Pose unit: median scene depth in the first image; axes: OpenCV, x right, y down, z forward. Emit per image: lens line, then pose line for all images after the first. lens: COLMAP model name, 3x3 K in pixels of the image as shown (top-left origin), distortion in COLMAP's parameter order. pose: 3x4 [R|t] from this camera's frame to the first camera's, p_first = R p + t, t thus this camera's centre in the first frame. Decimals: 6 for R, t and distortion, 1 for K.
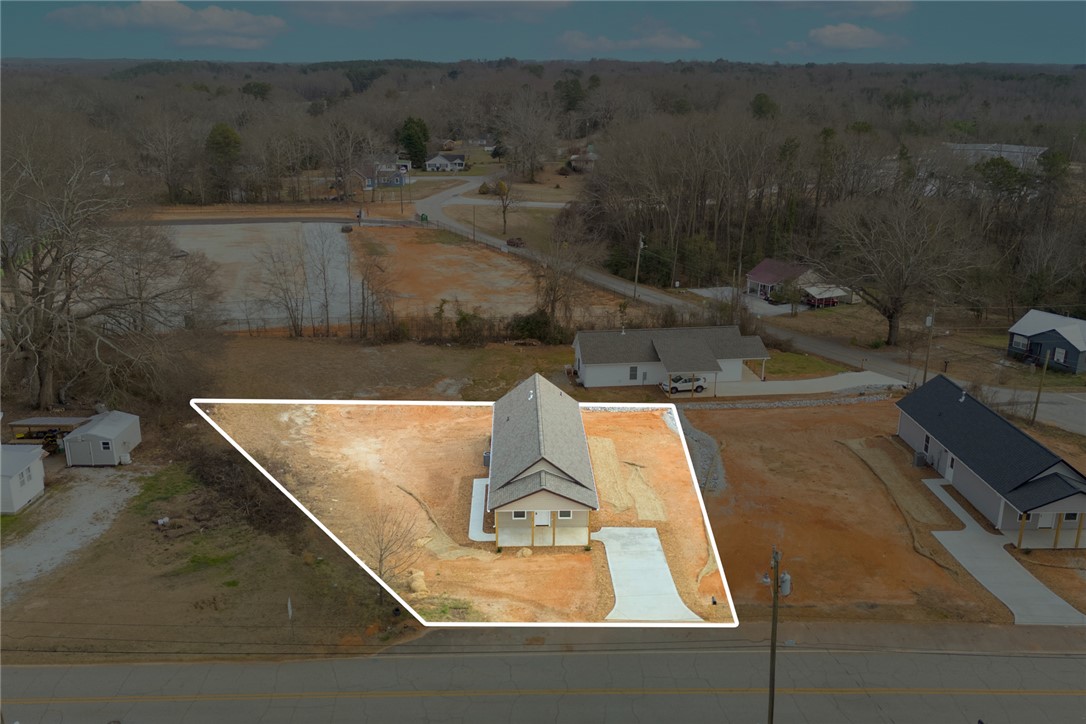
lens RADIAL K [[936.6, 0, 545.3], [0, 936.6, 362.0], [0, 0, 1]] dist [0.100860, -0.108542]
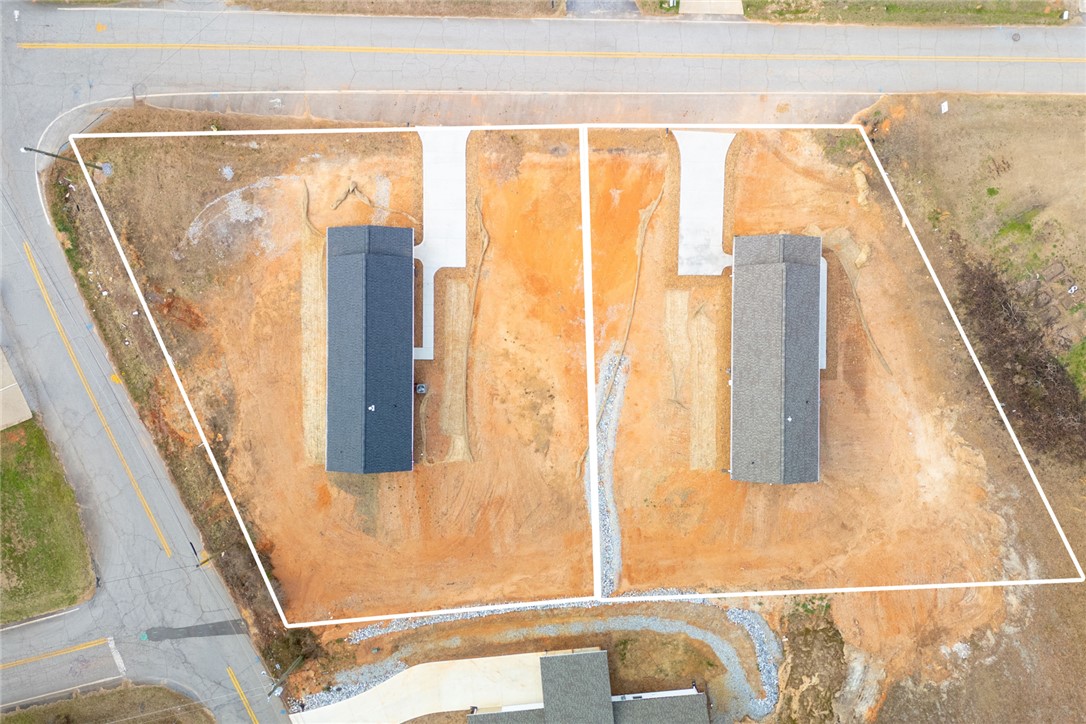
lens RADIAL K [[936.6, 0, 548.3], [0, 936.6, 362.7], [0, 0, 1]] dist [0.100860, -0.108542]
pose [[-0.999001, -0.044430, -0.004835, 0.193794], [0.008368, -0.292226, 0.956313, -0.708183], [-0.043902, 0.955317, 0.292306, 0.492985]]
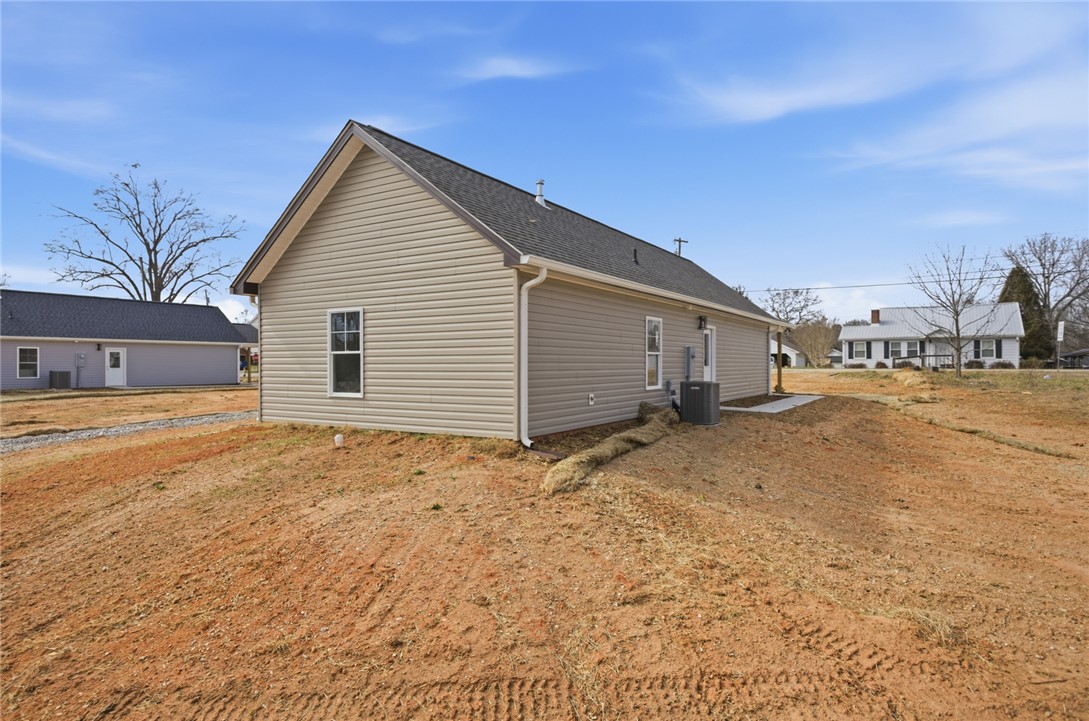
lens RADIAL K [[633.1, 0, 544.8], [0, 633.1, 364.1], [0, 0, 1]] dist [-0.000189, -0.000063]
pose [[-0.834751, -0.004218, 0.550611, -0.096848], [0.163609, 0.952908, 0.255339, 0.027105], [-0.525759, 0.303230, -0.794751, 0.891368]]
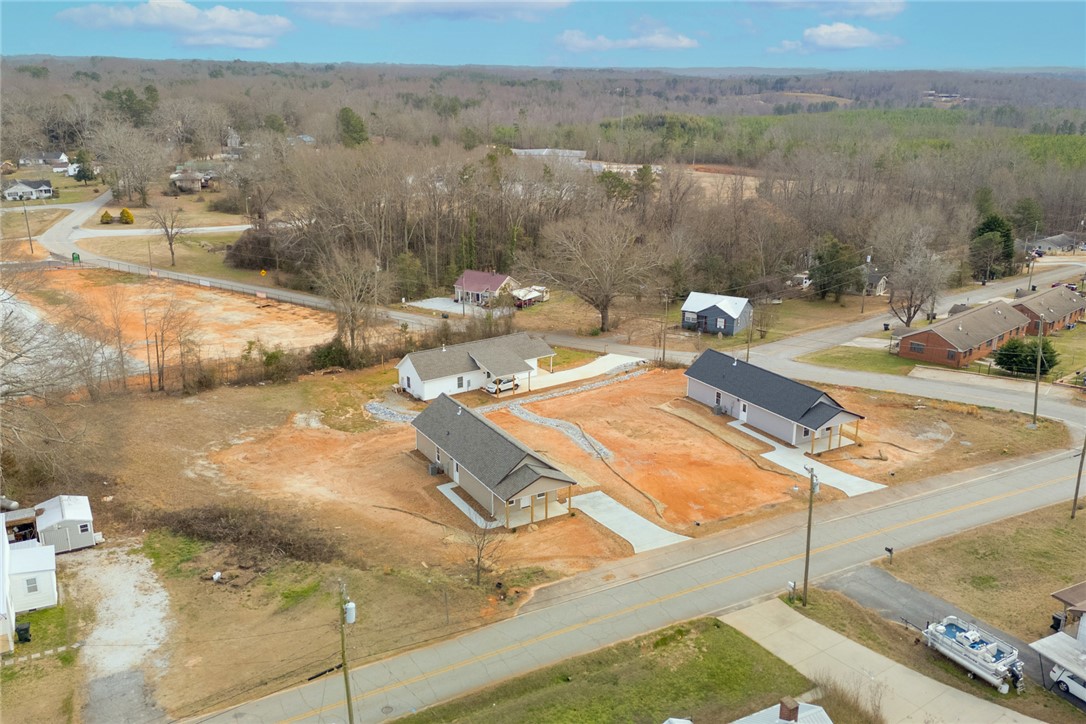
lens RADIAL K [[936.6, 0, 544.2], [0, 936.6, 361.8], [0, 0, 1]] dist [0.100860, -0.108542]
pose [[0.882954, -0.141807, 0.447531, -0.343355], [0.140891, 0.989387, 0.035533, -0.041492], [-0.447820, 0.031679, 0.893562, -0.104414]]
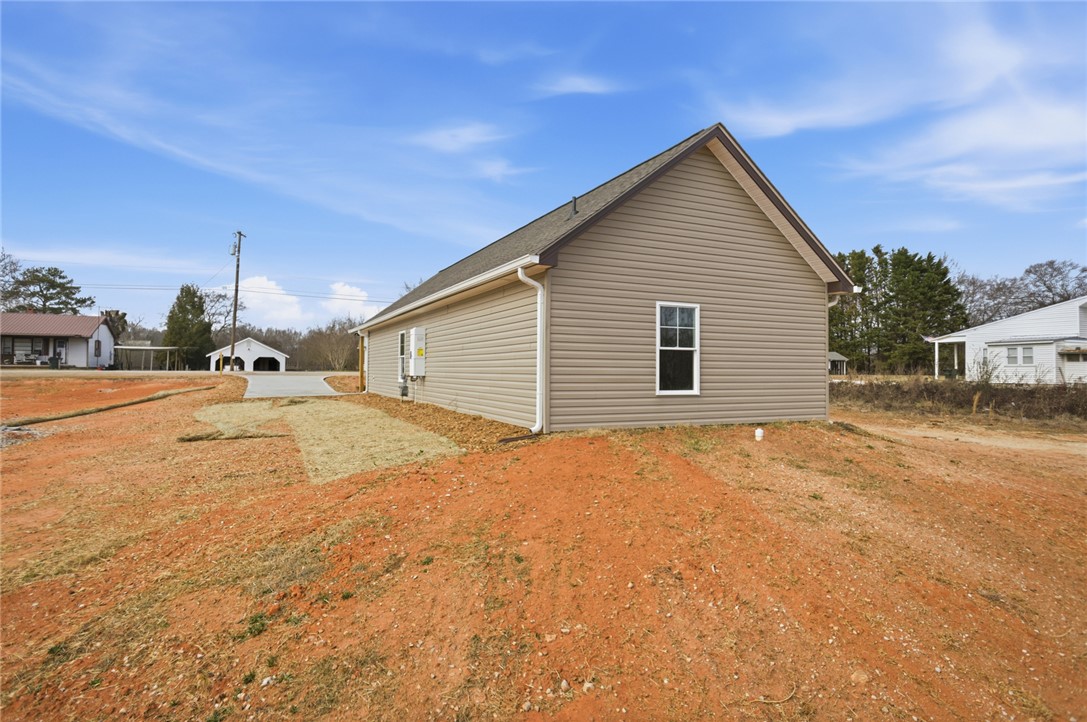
lens RADIAL K [[591.4, 0, 543.4], [0, 591.4, 359.4], [0, 0, 1]] dist [0.013975, 0.000409]
pose [[-0.917673, -0.020384, -0.396814, 0.062543], [-0.132757, 0.957020, 0.257854, 0.026541], [0.374503, 0.289306, -0.880937, 0.902331]]
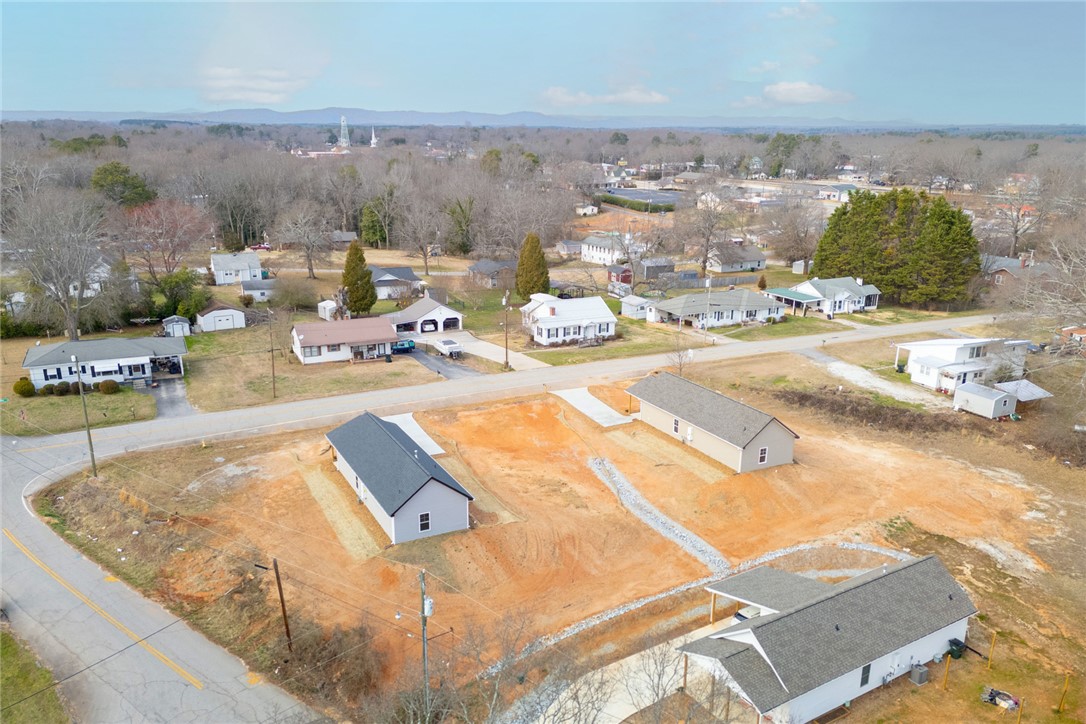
lens RADIAL K [[844.2, 0, 532.2], [0, 844.2, 409.6], [0, 0, 1]] dist [0.068667, -0.031863]
pose [[-0.910814, 0.120360, -0.394882, 0.526086], [-0.133813, 0.818828, 0.558225, -0.420651], [0.390529, 0.561279, -0.729694, 1.309307]]
